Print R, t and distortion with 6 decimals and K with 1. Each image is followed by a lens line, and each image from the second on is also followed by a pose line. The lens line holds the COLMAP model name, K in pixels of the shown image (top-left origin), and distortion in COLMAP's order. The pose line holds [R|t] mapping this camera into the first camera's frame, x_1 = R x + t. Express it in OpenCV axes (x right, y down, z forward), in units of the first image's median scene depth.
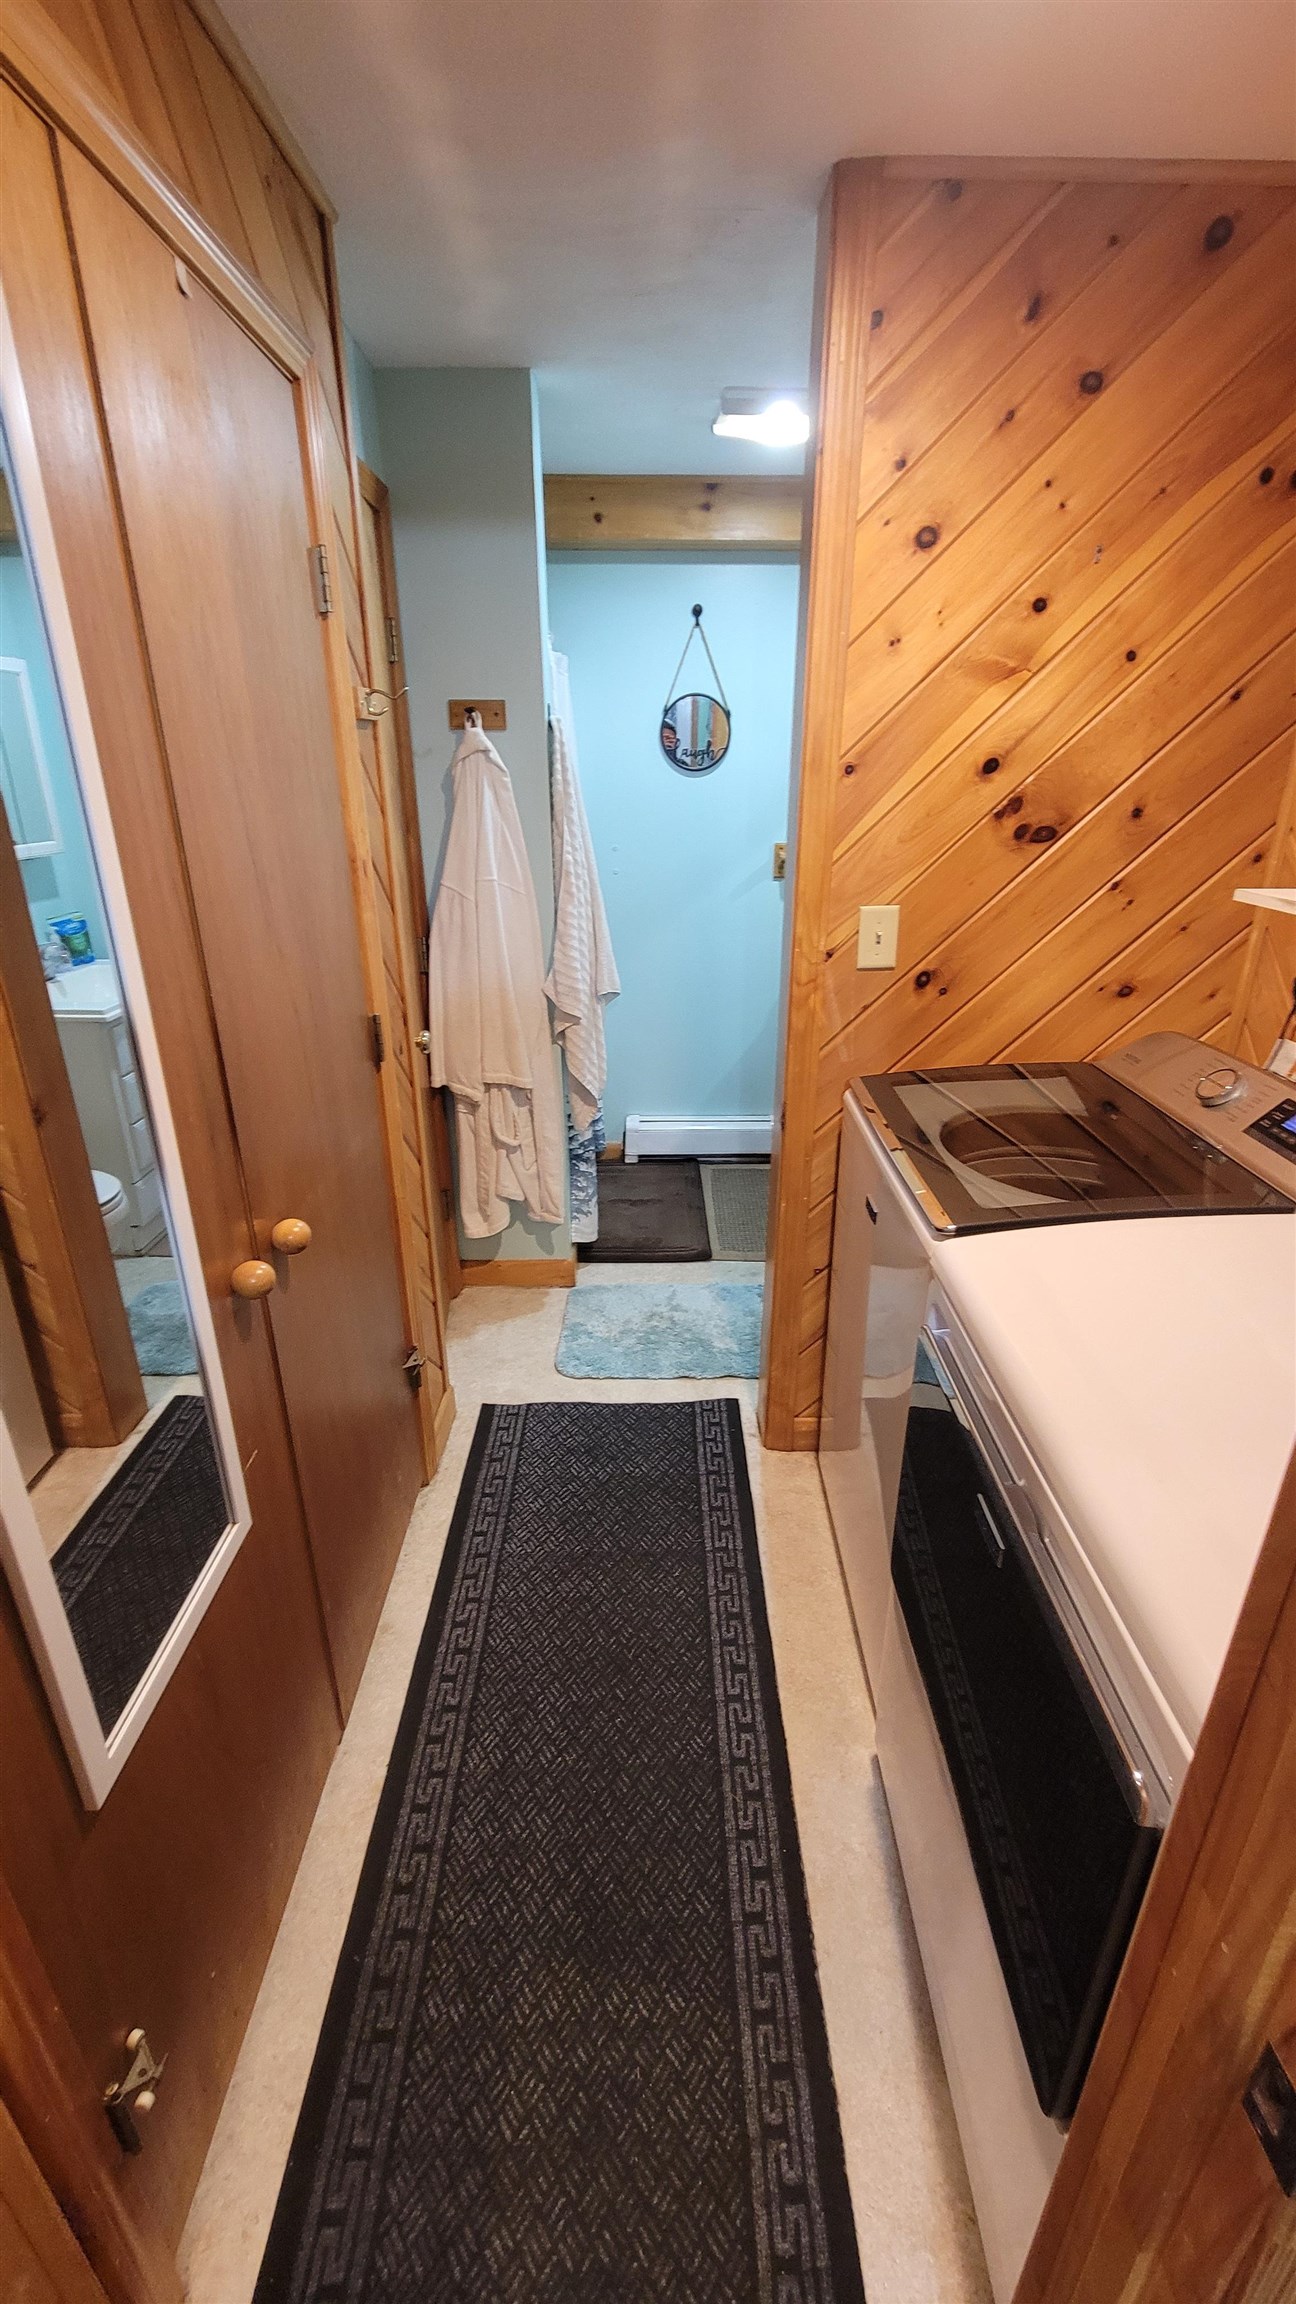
lens RADIAL K [[934.8, 0, 658.5], [0, 934.8, 1153.0], [0, 0, 1]] dist [-0.002432, -0.000186]
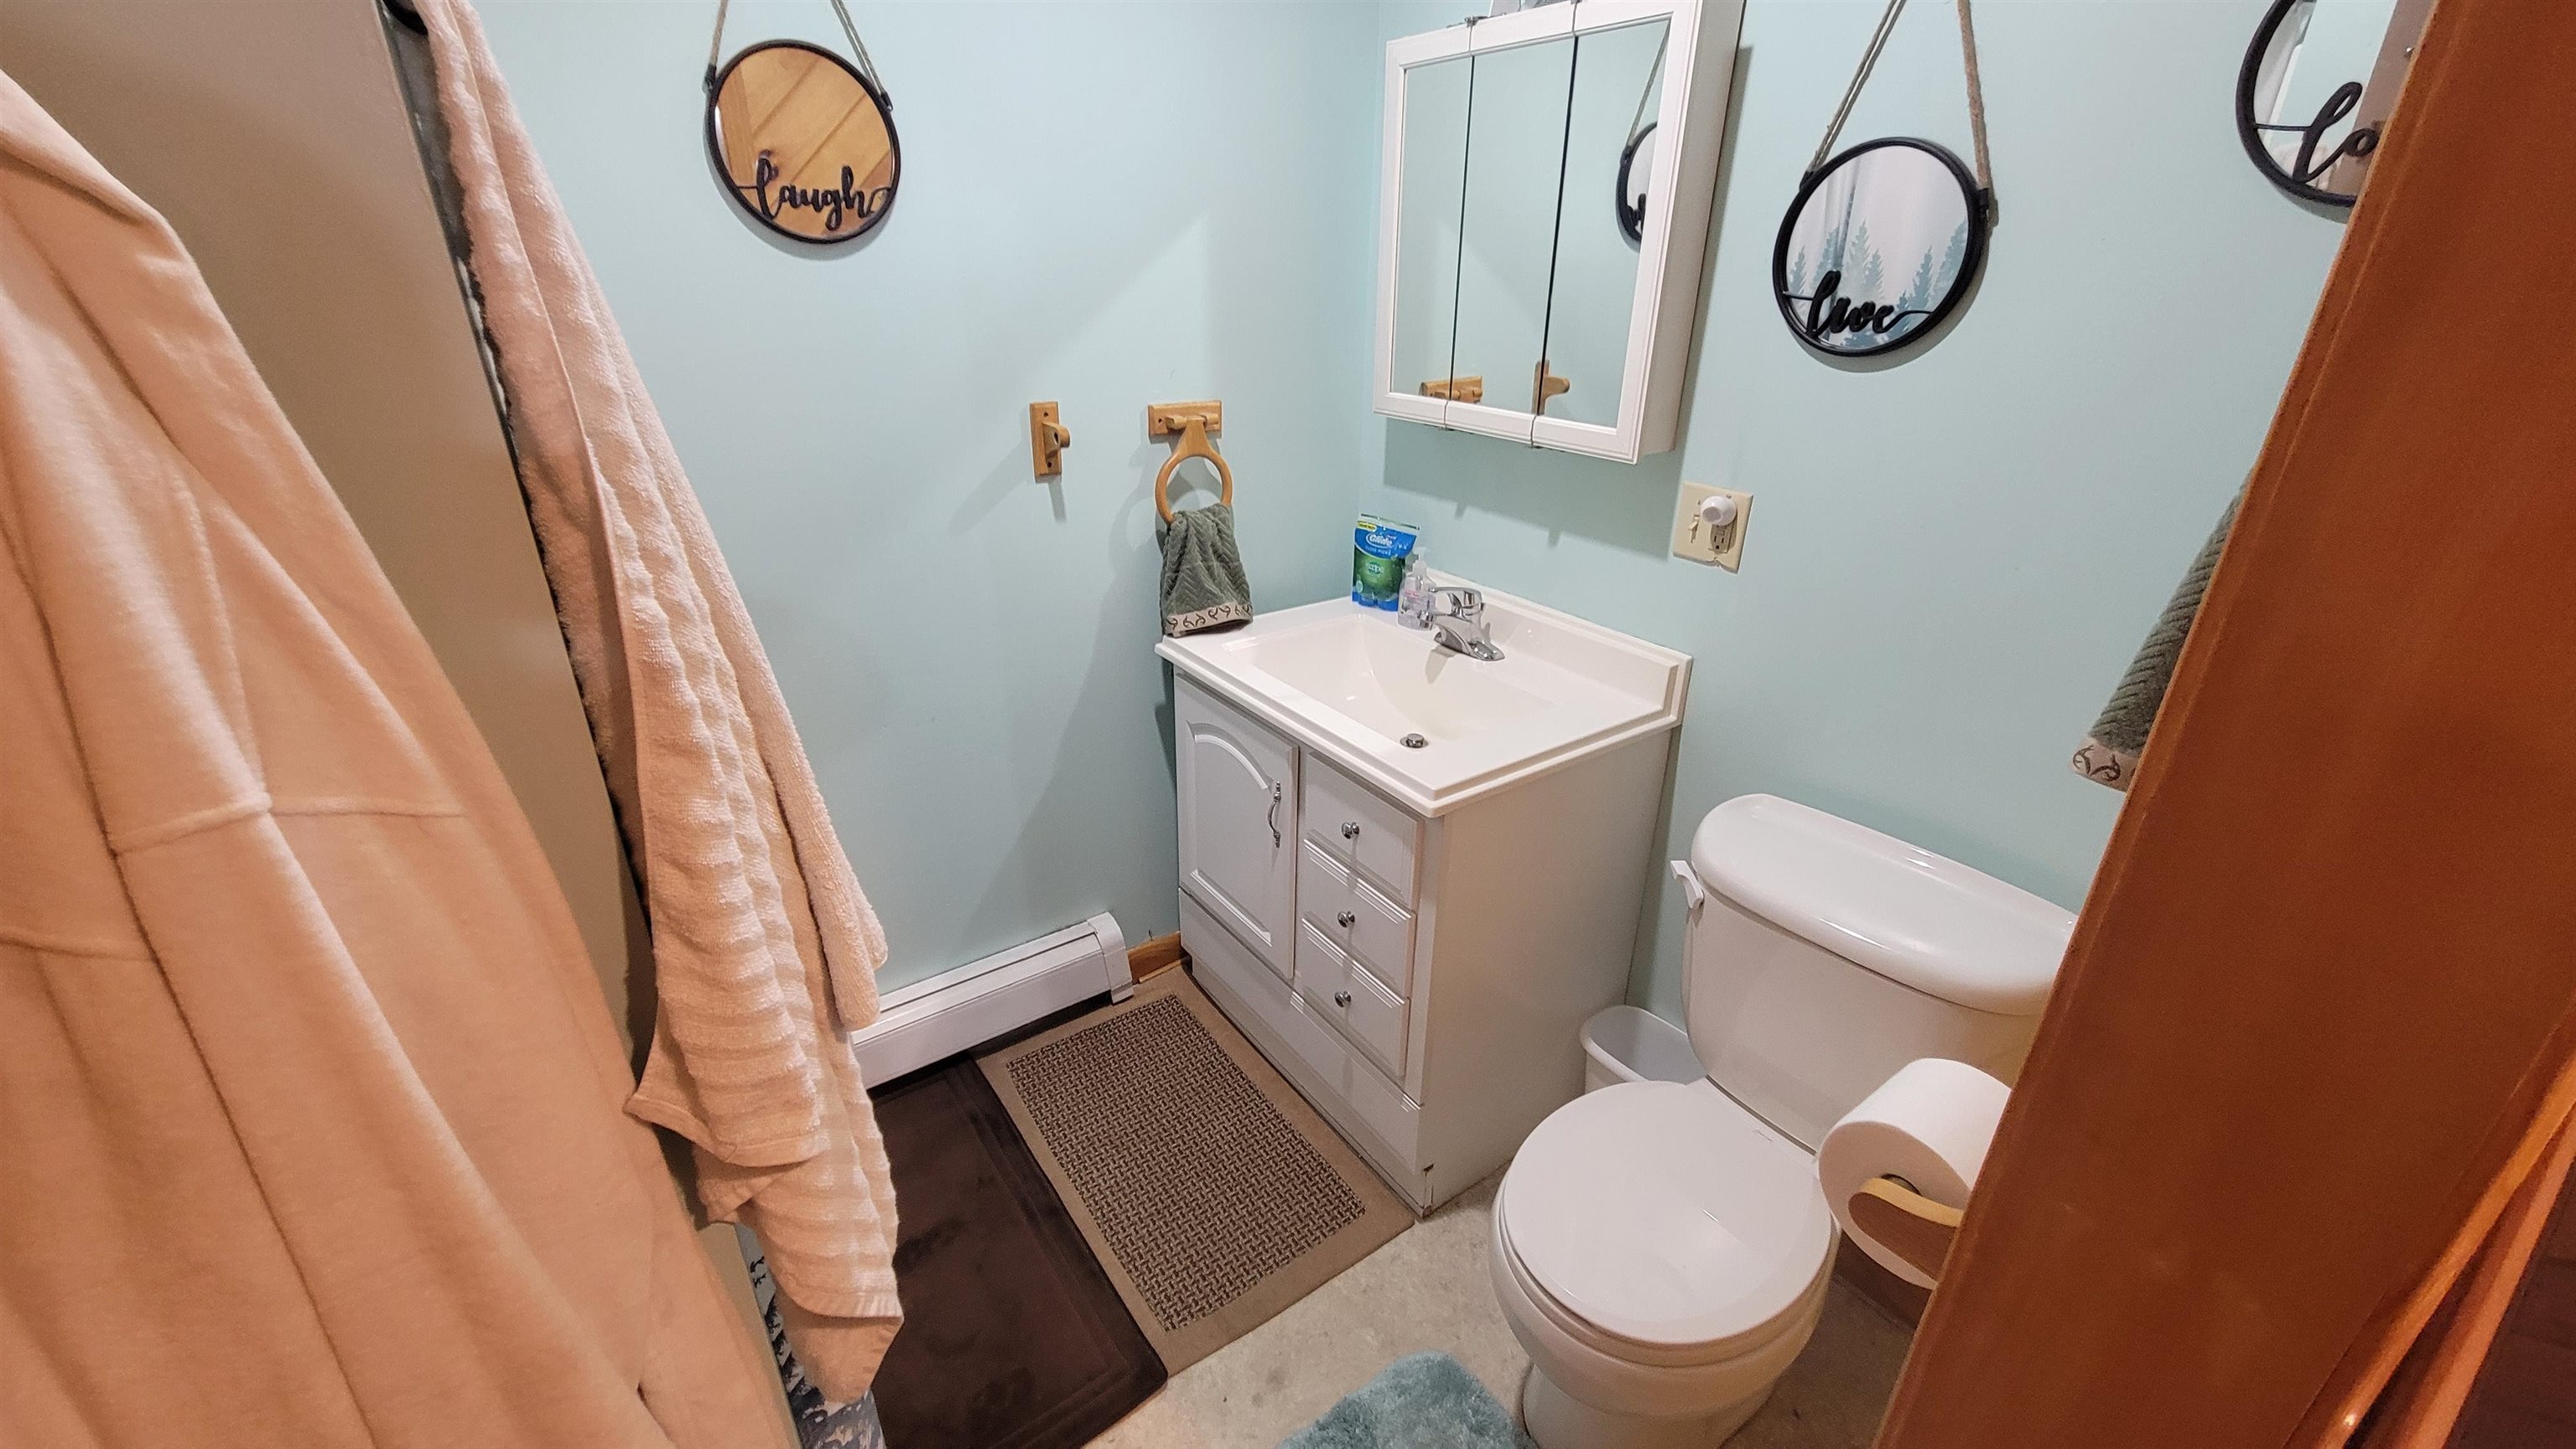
lens RADIAL K [[1045.2, 0, 1279.5], [0, 1045.2, 713.8], [0, 0, 1]] dist [-0.002432, -0.000186]
pose [[0.819612, -0.227980, 0.525605, -0.107184], [0.213853, 0.972849, 0.088496, -0.274462], [-0.531509, 0.039870, 0.846114, 0.686227]]
